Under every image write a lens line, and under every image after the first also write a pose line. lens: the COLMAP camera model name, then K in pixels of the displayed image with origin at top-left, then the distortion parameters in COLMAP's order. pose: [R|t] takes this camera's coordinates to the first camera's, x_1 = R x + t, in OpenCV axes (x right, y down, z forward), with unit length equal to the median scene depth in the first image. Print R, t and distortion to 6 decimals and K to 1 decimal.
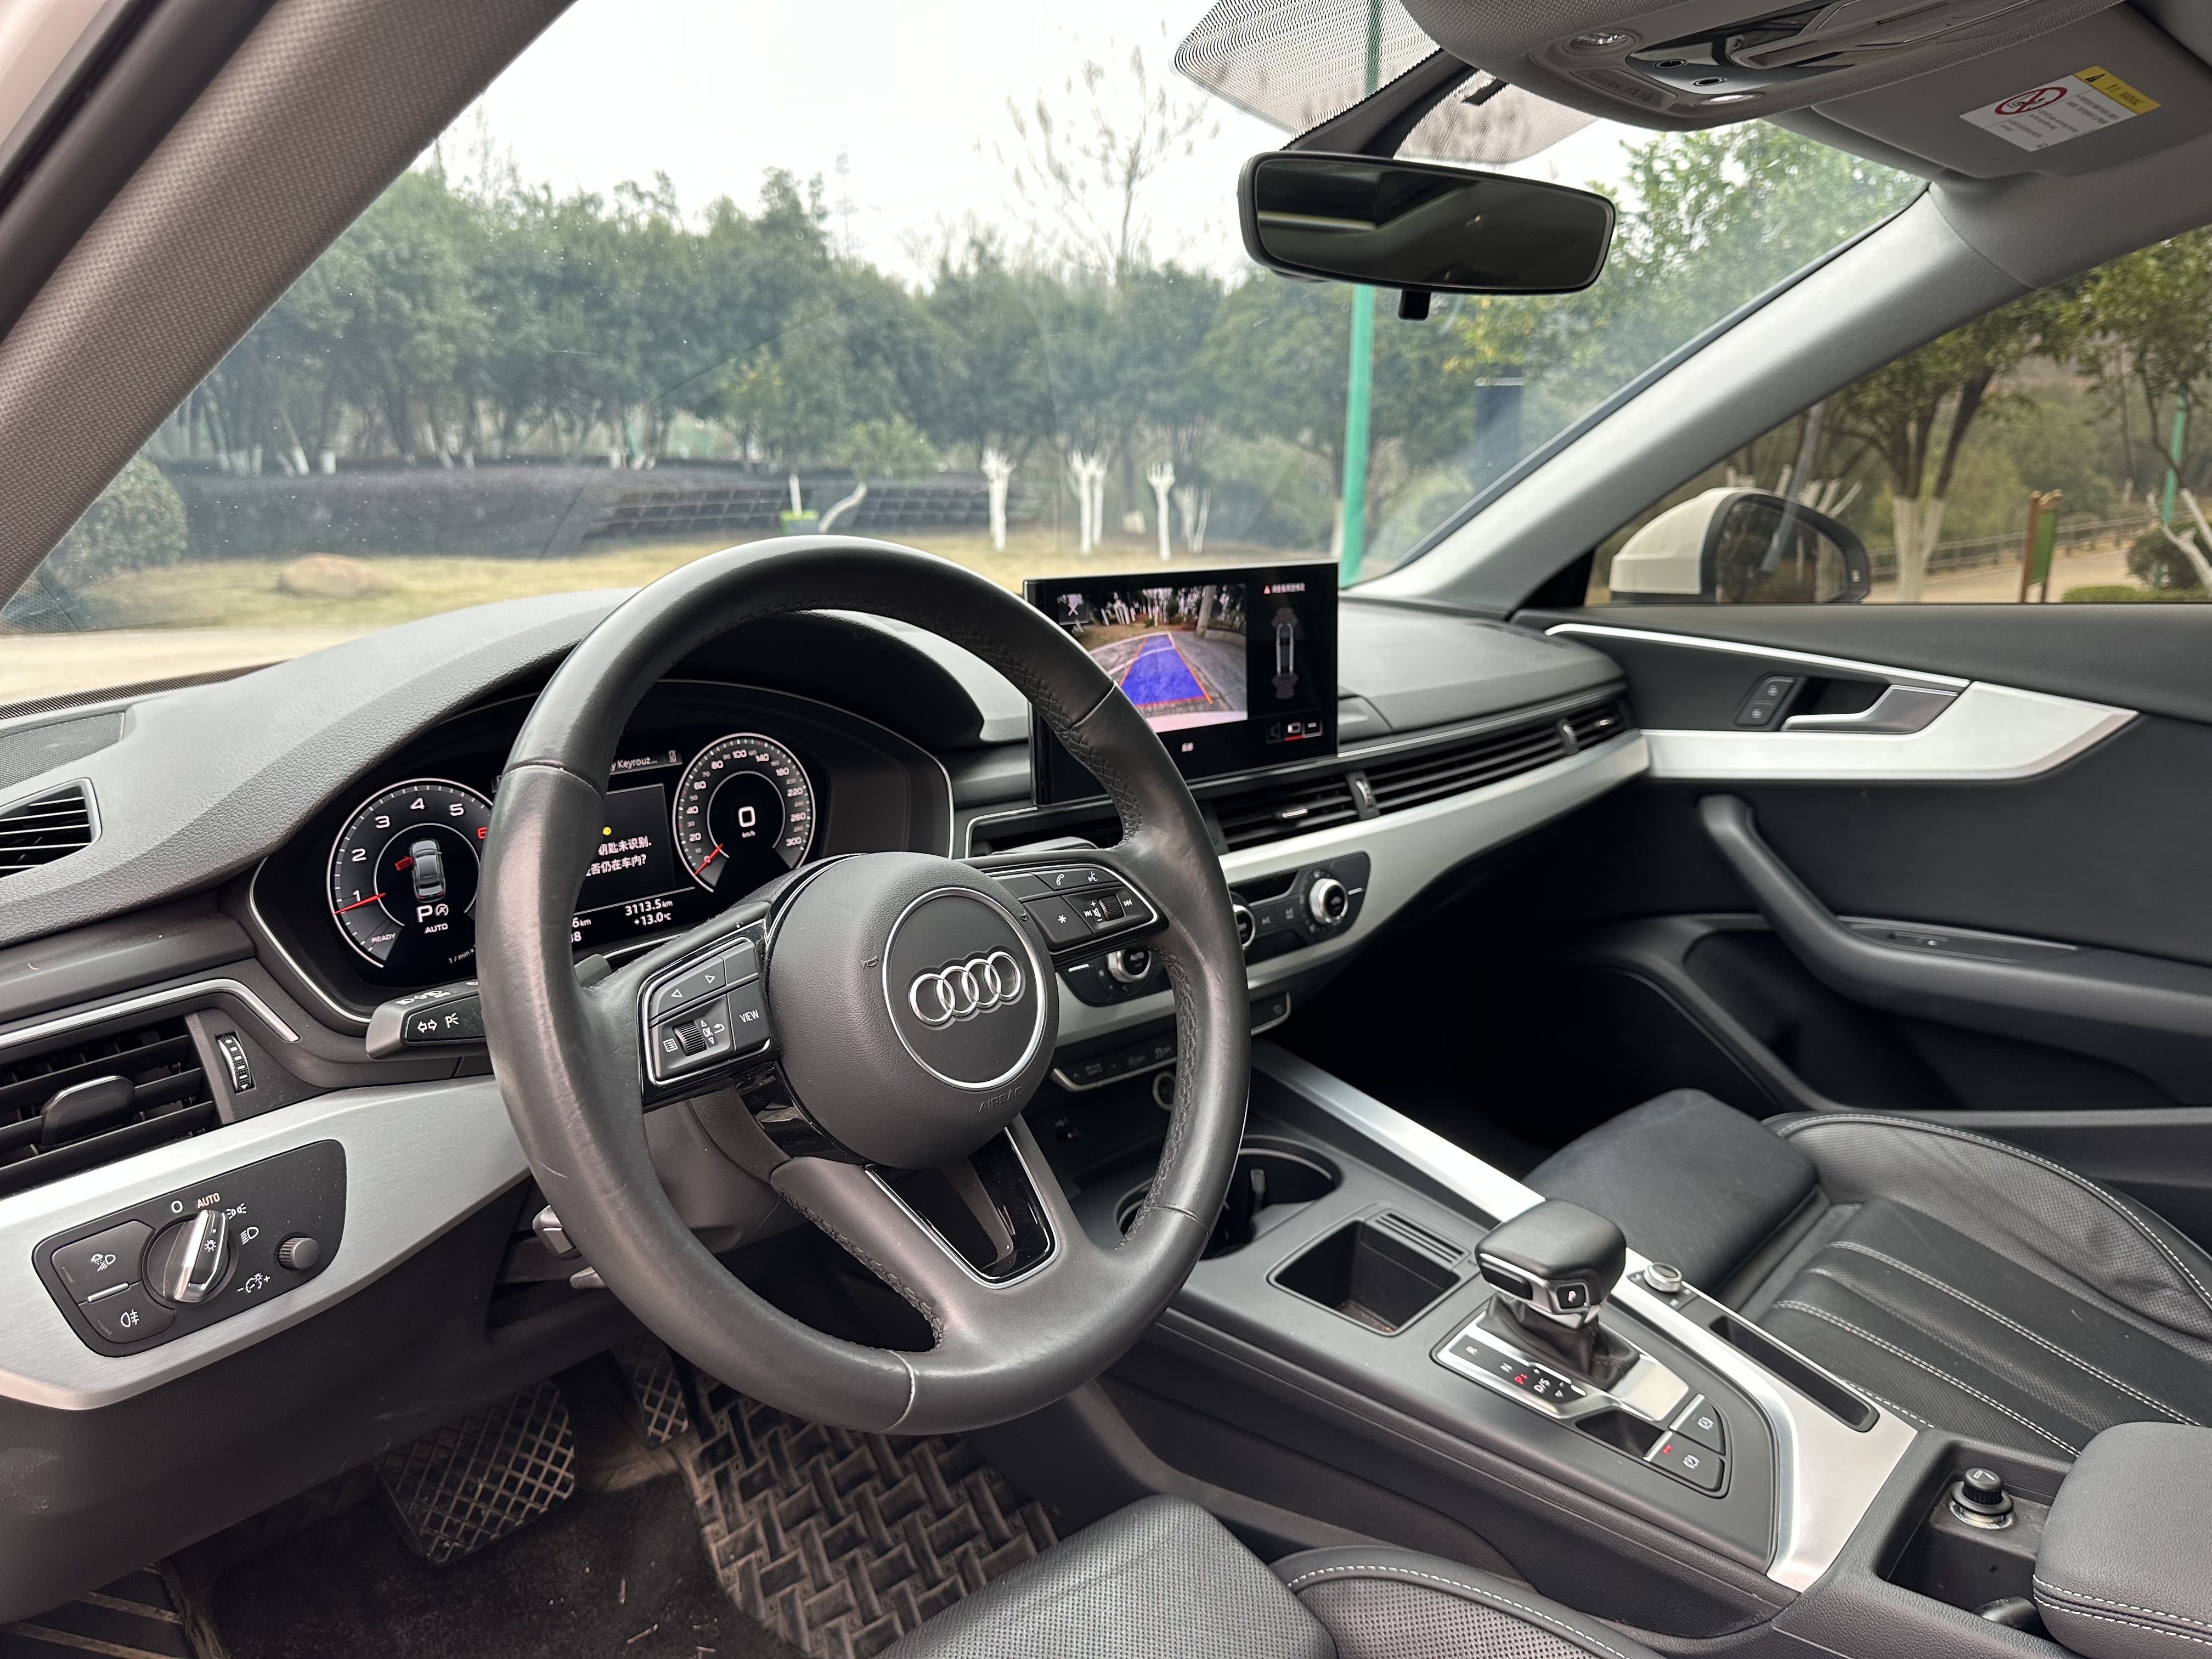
lens RADIAL K [[1564.6, 0, 1085.5], [0, 1564.6, 834.8], [0, 0, 1]] dist [0.065781, -0.080977]
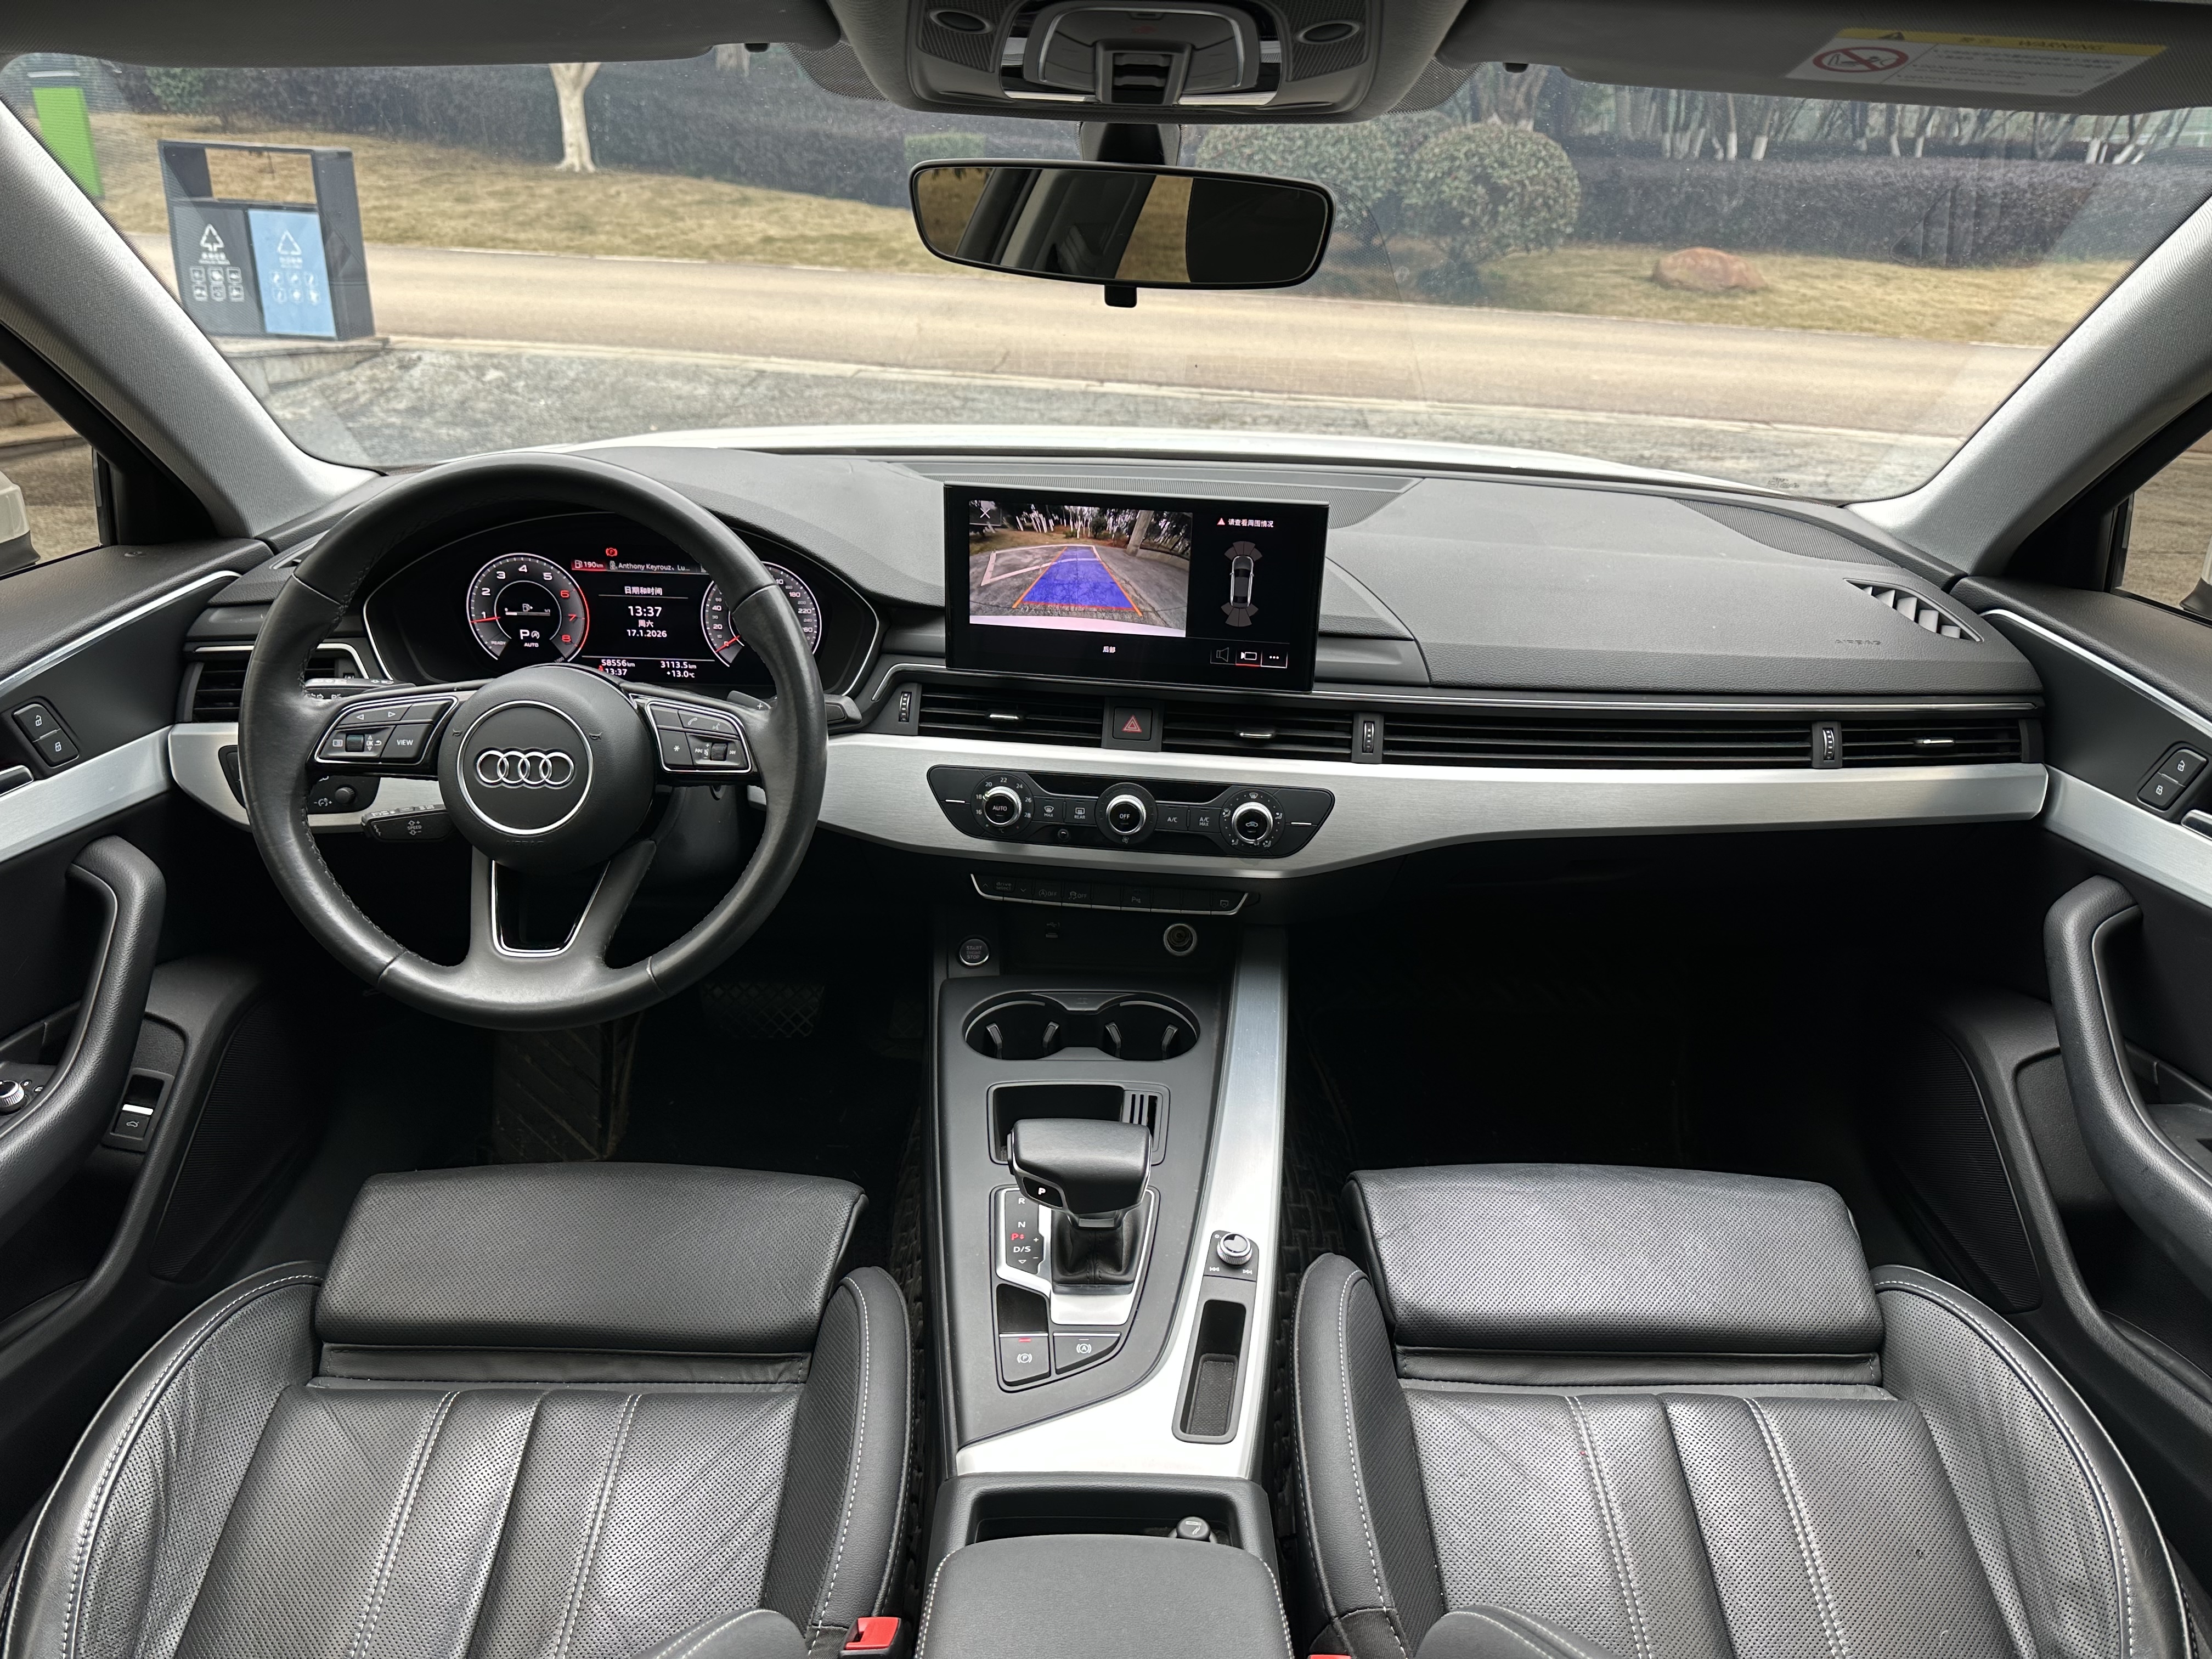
lens RADIAL K [[1564.6, 0, 1142.1], [0, 1564.6, 822.8], [0, 0, 1]] dist [0.065781, -0.080977]
pose [[0.675136, 0.319225, -0.665047, 0.733537], [-0.194554, 0.946655, 0.256892, -0.195271], [0.711576, -0.044049, 0.701227, 0.185393]]
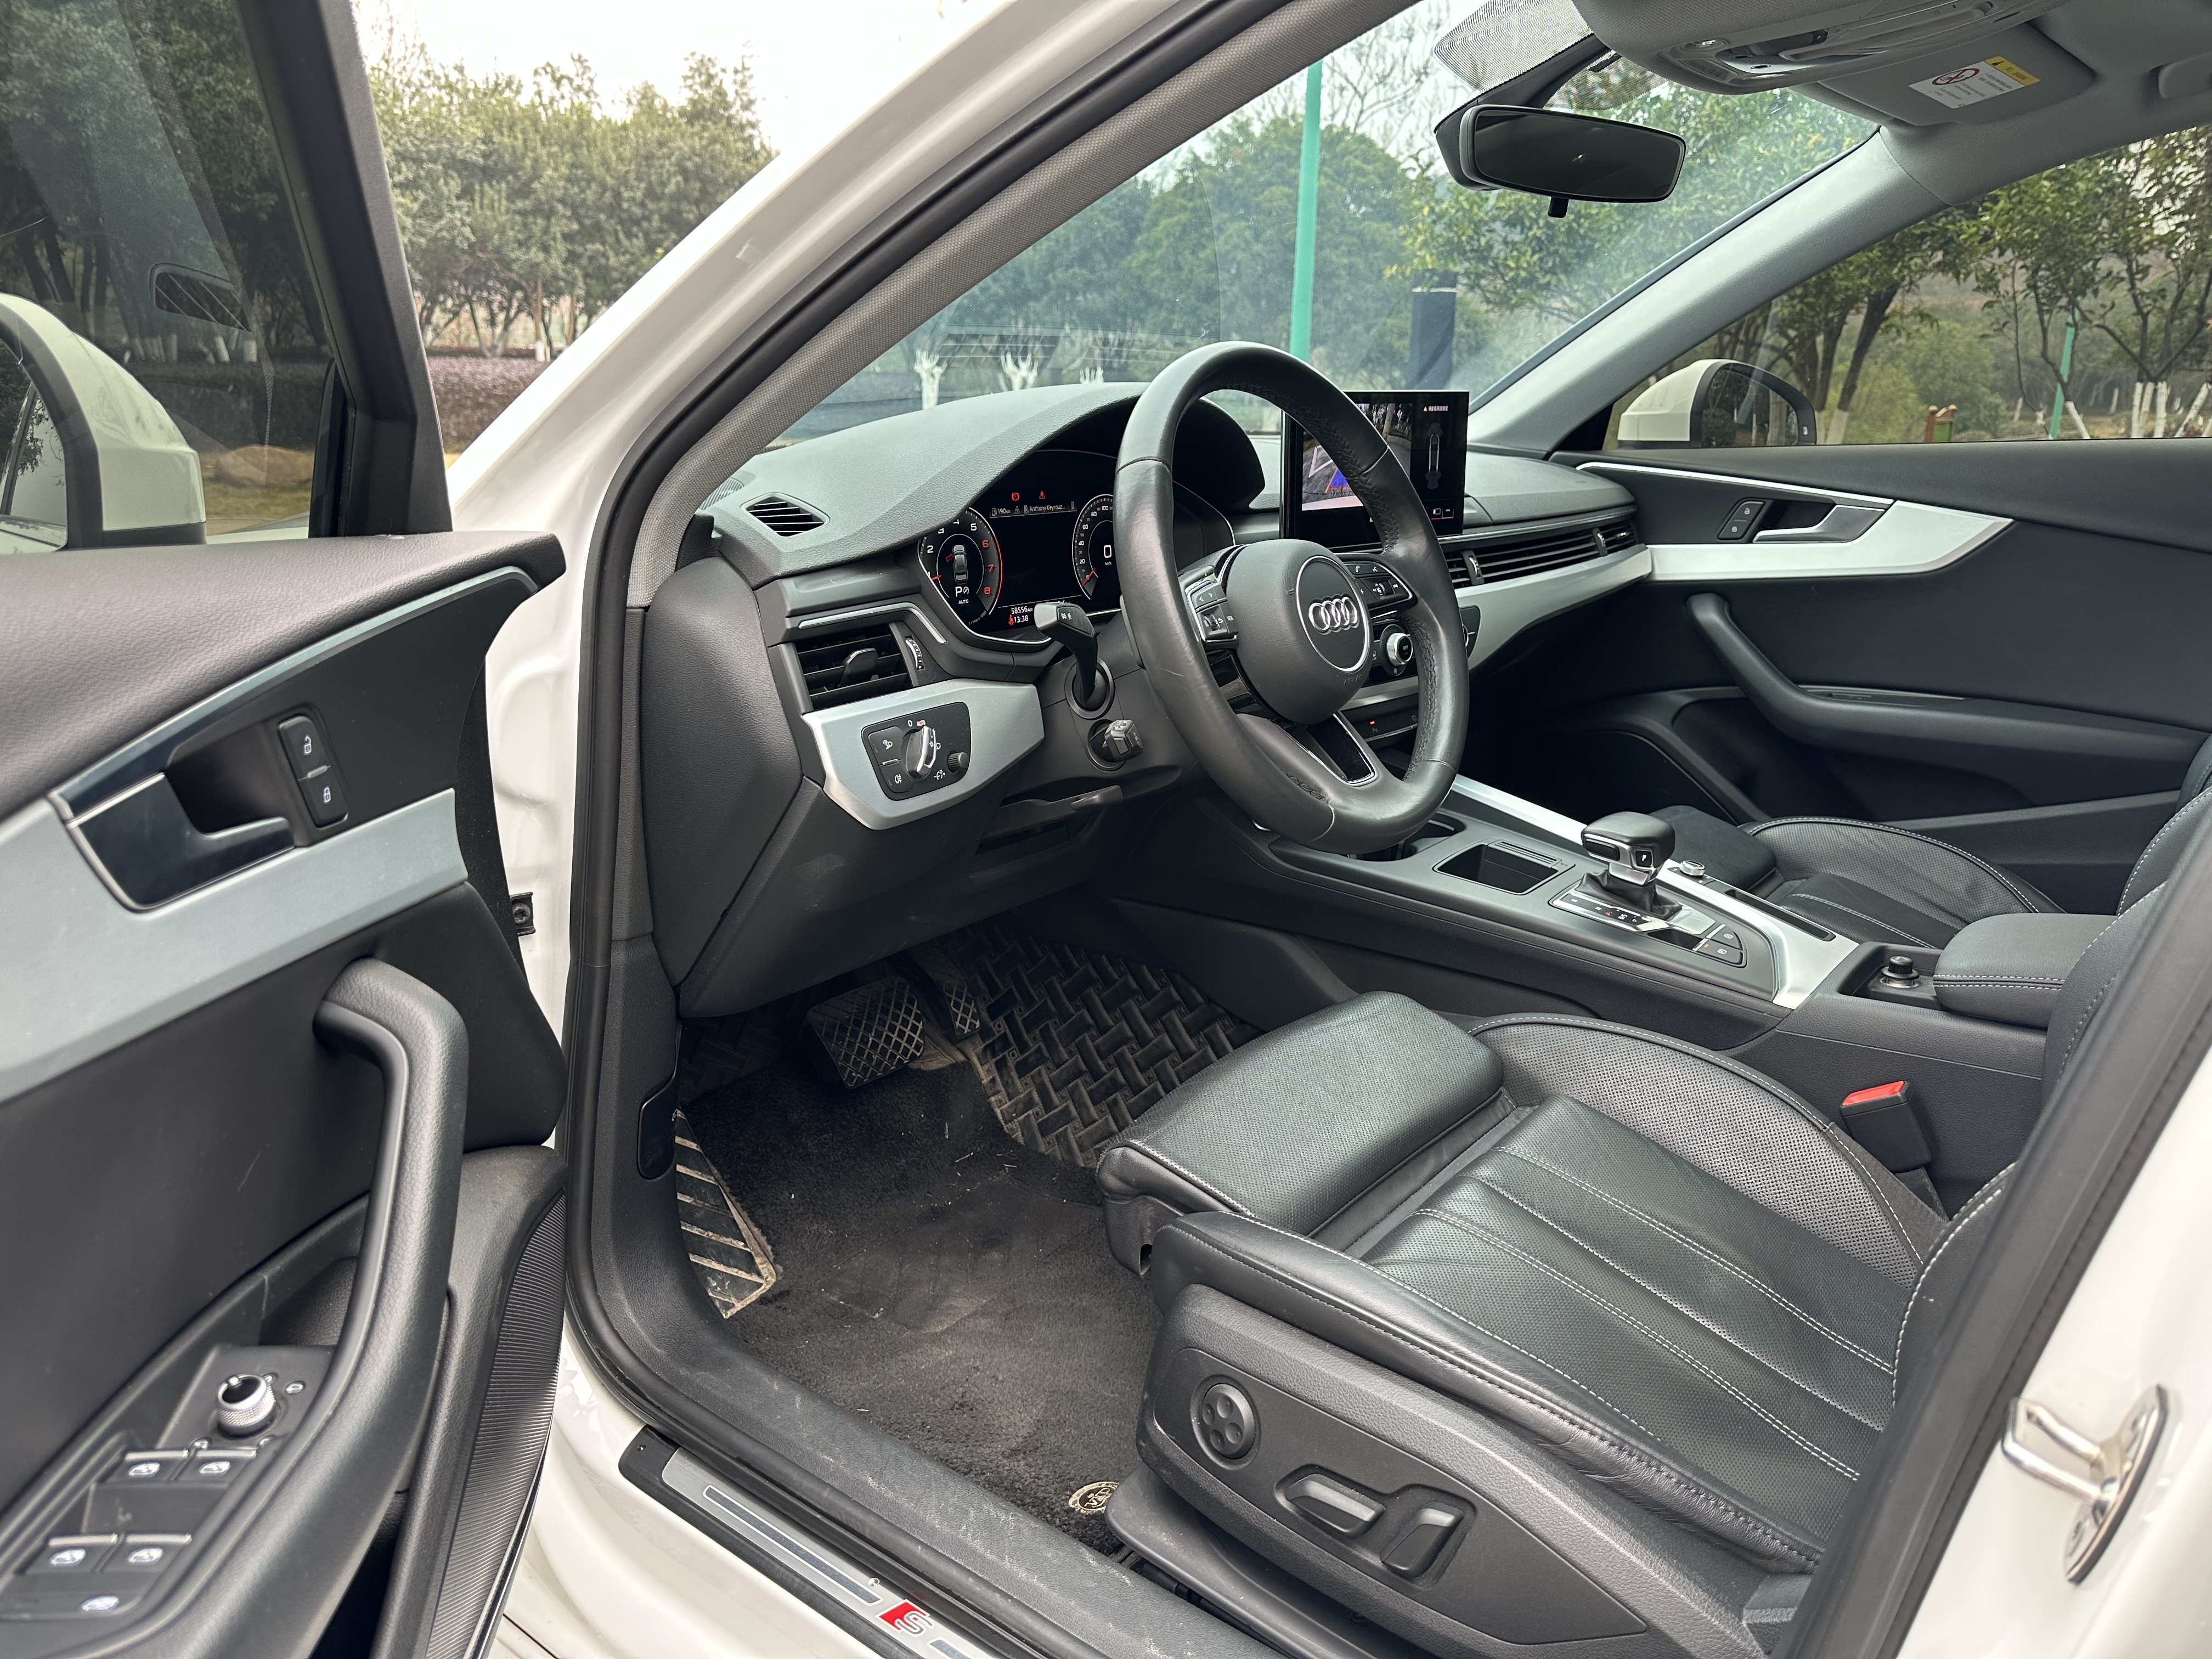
lens RADIAL K [[1564.6, 0, 1085.3], [0, 1564.6, 830.1], [0, 0, 1]] dist [0.065781, -0.080977]
pose [[0.998463, -0.000686, 0.055418, -0.235425], [-0.002243, 0.998604, 0.052781, 0.129918], [-0.055376, -0.052825, 0.997067, -0.371259]]
